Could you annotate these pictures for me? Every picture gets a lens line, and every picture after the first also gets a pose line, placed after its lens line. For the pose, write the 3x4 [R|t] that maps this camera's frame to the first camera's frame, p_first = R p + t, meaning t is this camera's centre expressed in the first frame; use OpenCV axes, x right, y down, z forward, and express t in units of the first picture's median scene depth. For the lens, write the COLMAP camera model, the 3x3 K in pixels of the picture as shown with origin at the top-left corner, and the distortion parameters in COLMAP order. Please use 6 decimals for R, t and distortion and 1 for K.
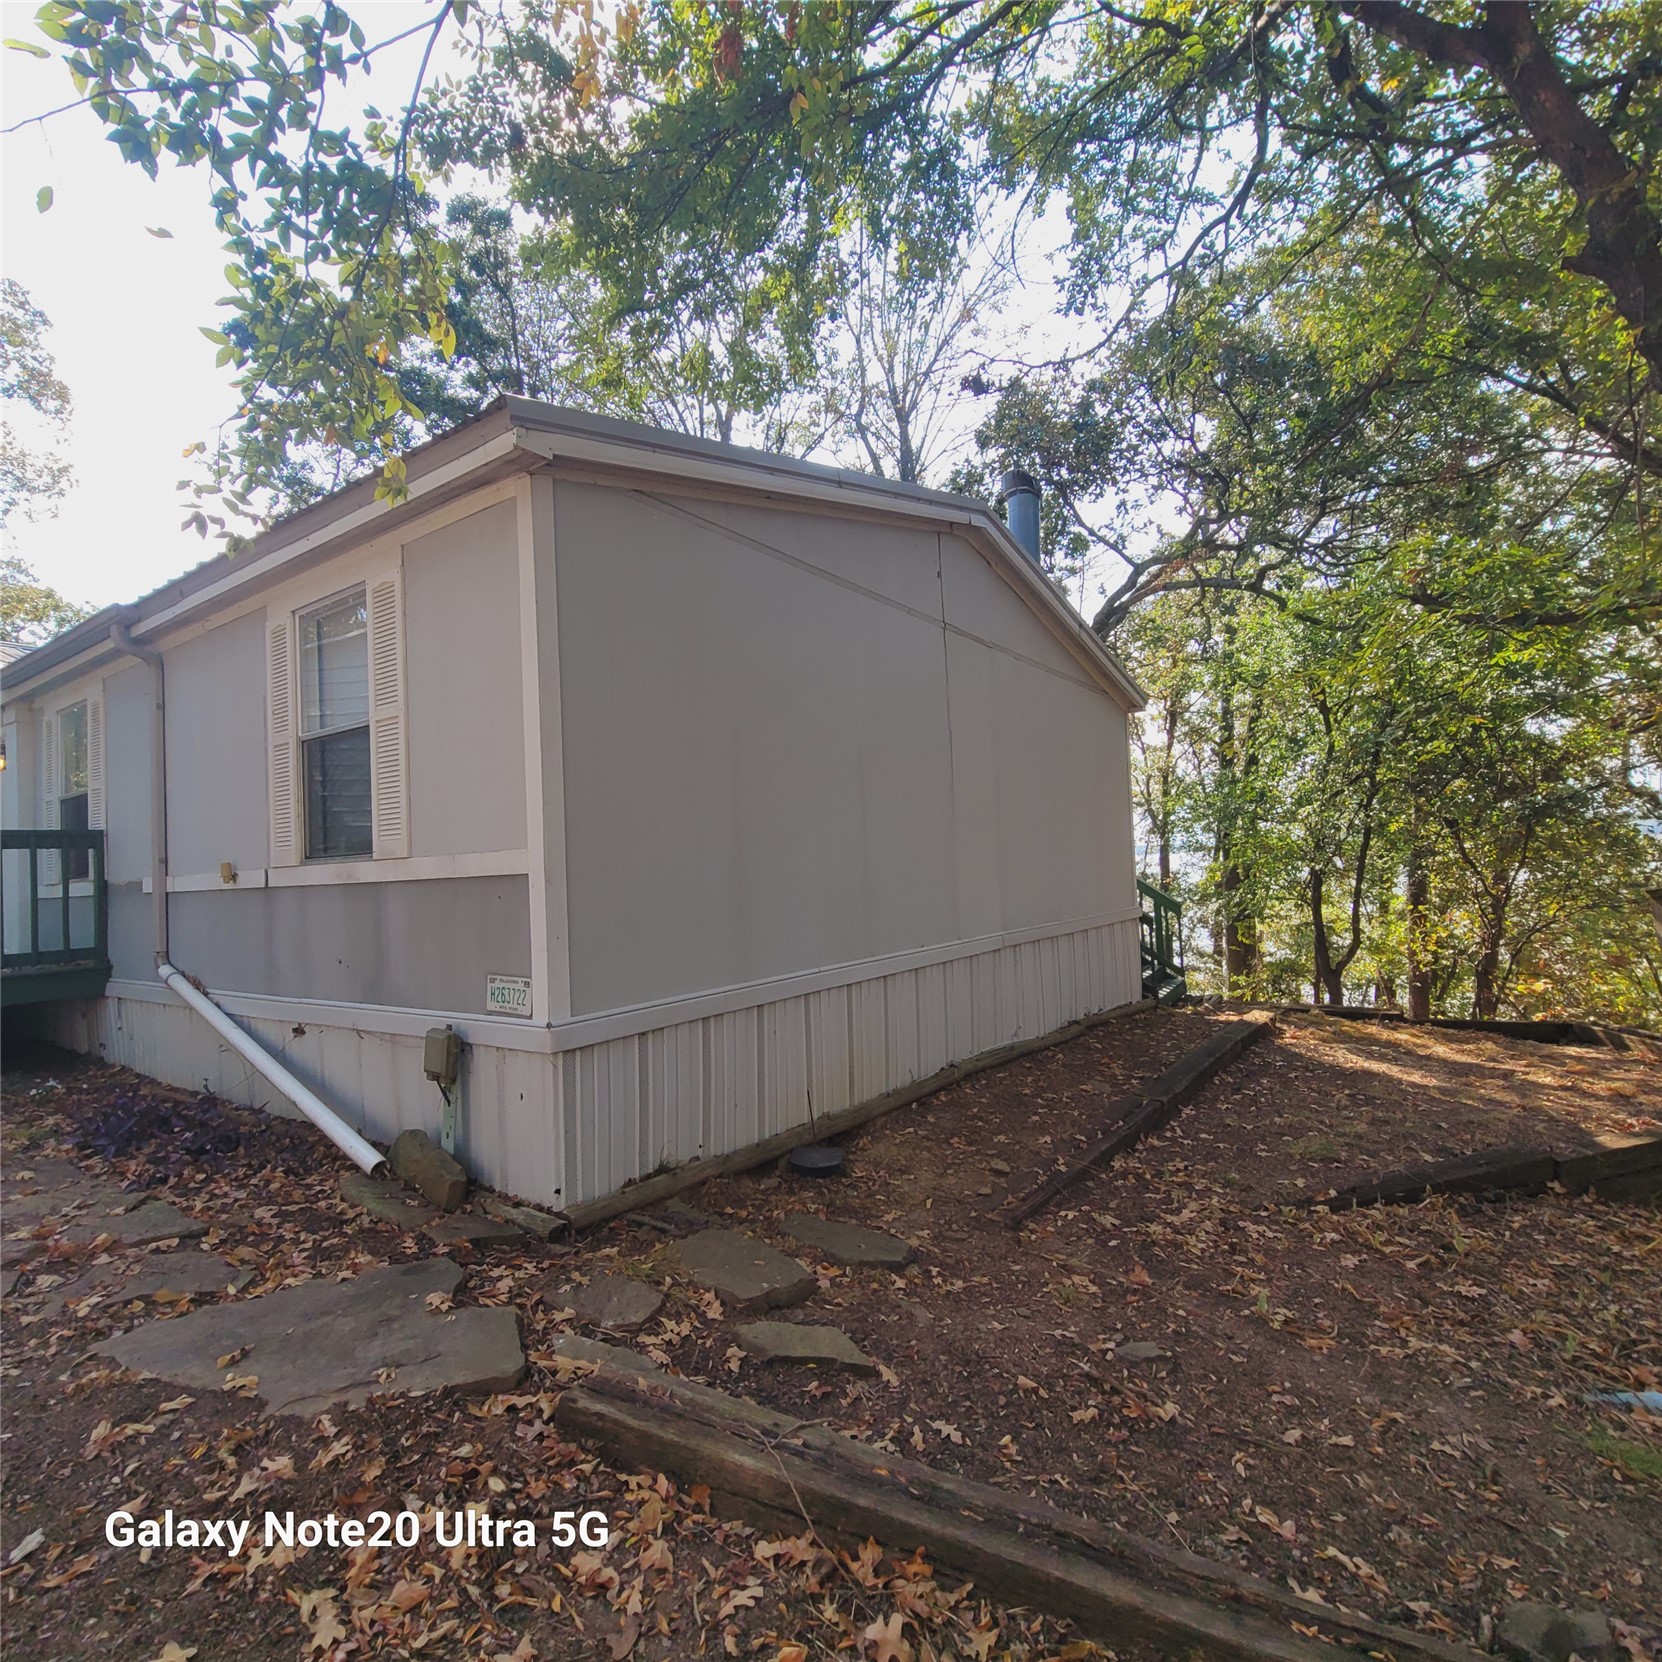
lens RADIAL K [[895.7, 0, 832.8], [0, 895.7, 828.8], [0, 0, 1]] dist [-0.014061, 0.004455]
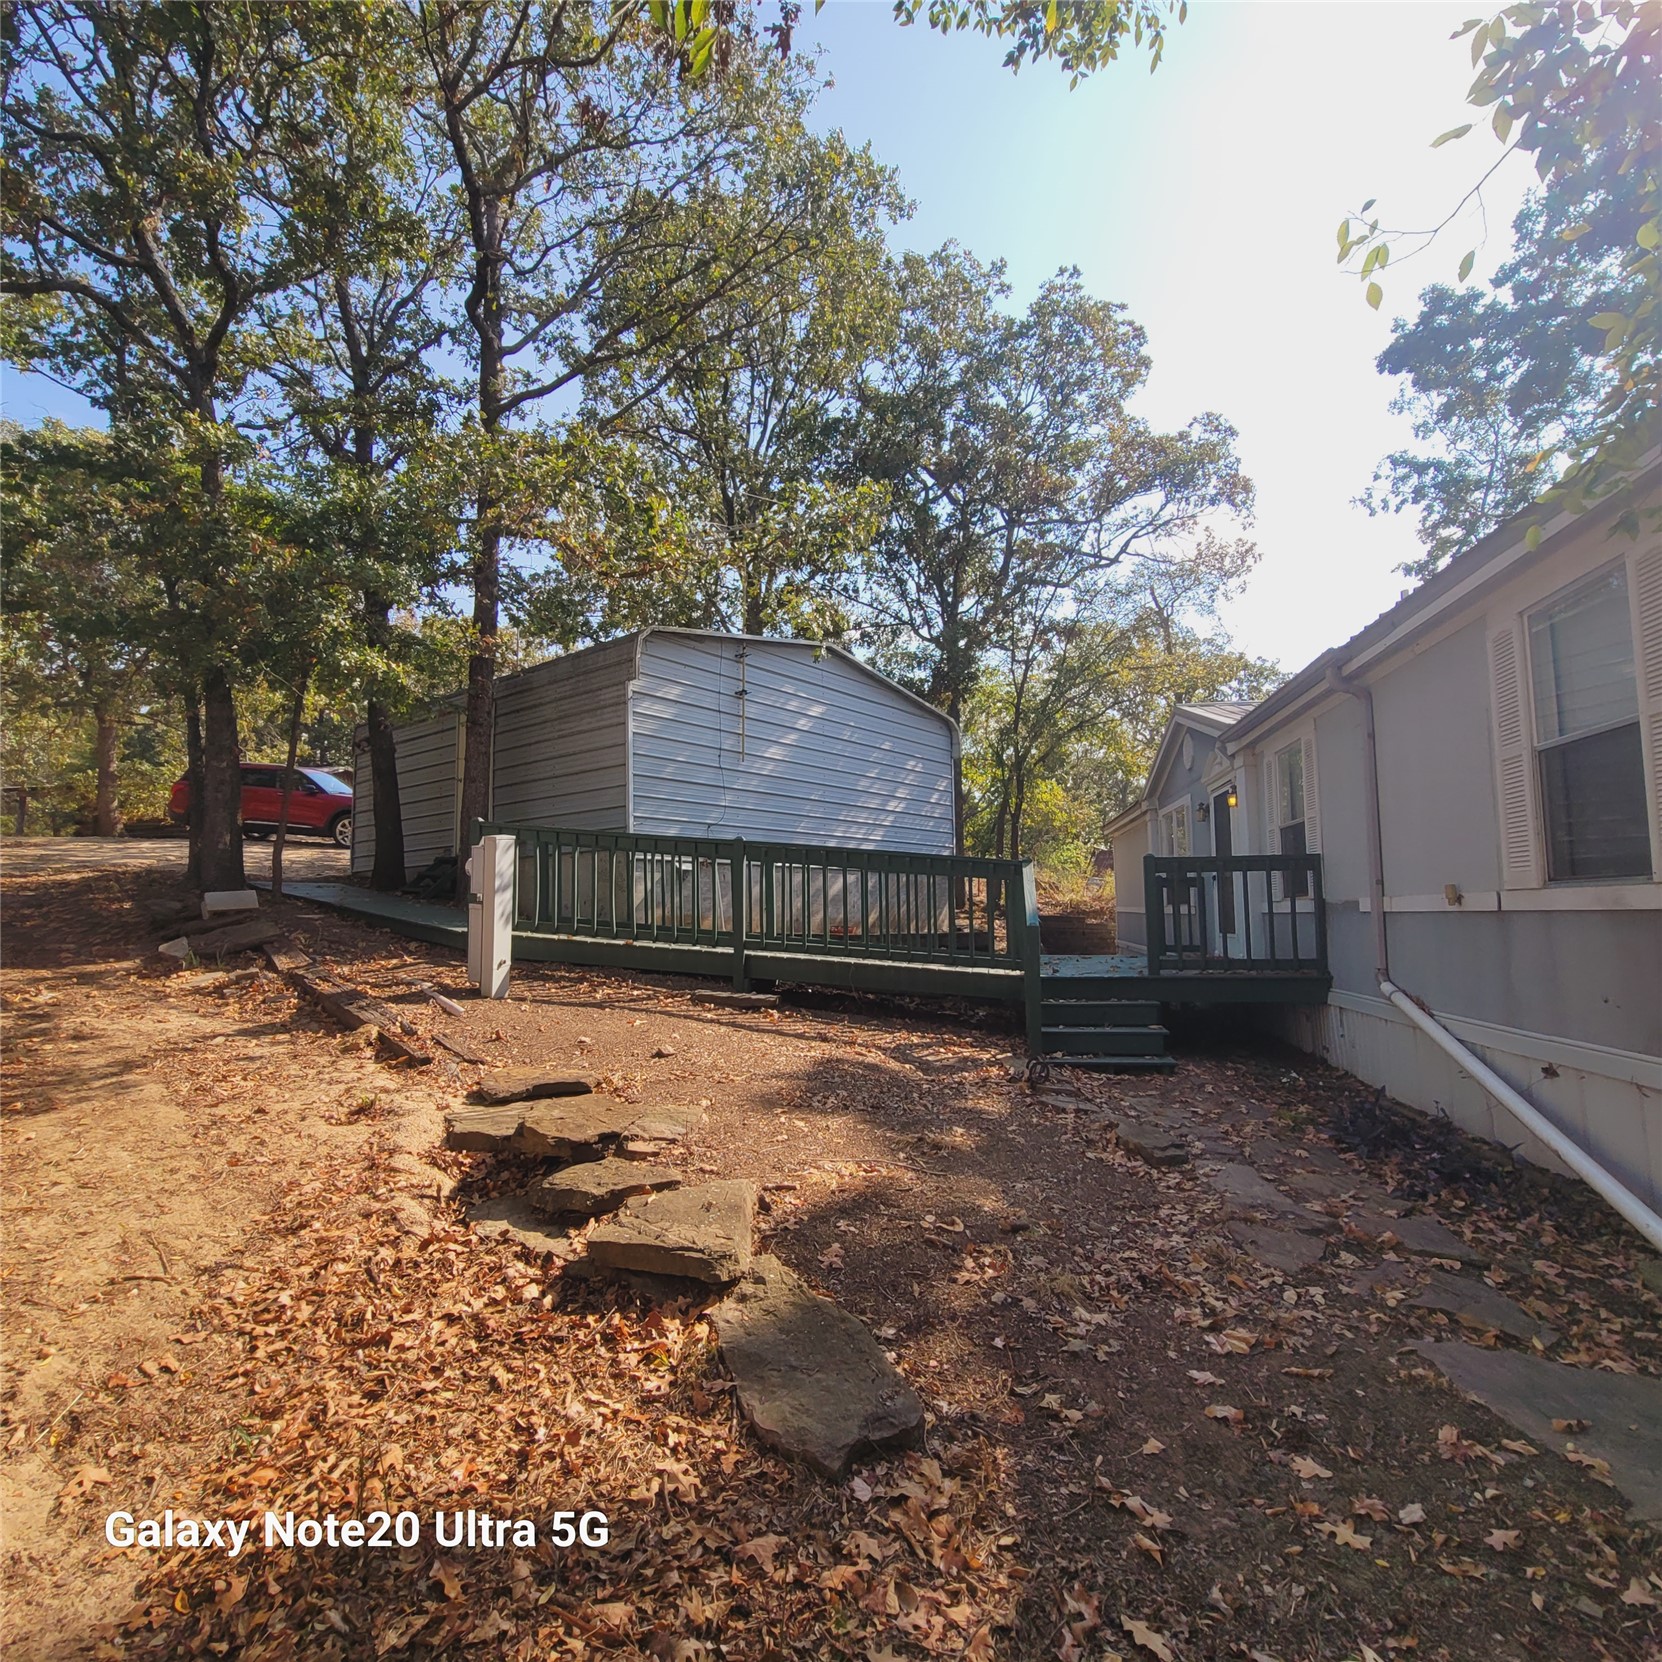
lens RADIAL K [[900.0, 0, 819.1], [0, 900.0, 827.7], [0, 0, 1]] dist [-0.009309, 0.001725]
pose [[0.417776, -0.048007, -0.907281, -0.085656], [0.027645, 0.998812, -0.040121, -0.004653], [0.908129, -0.008320, 0.418607, -0.056153]]
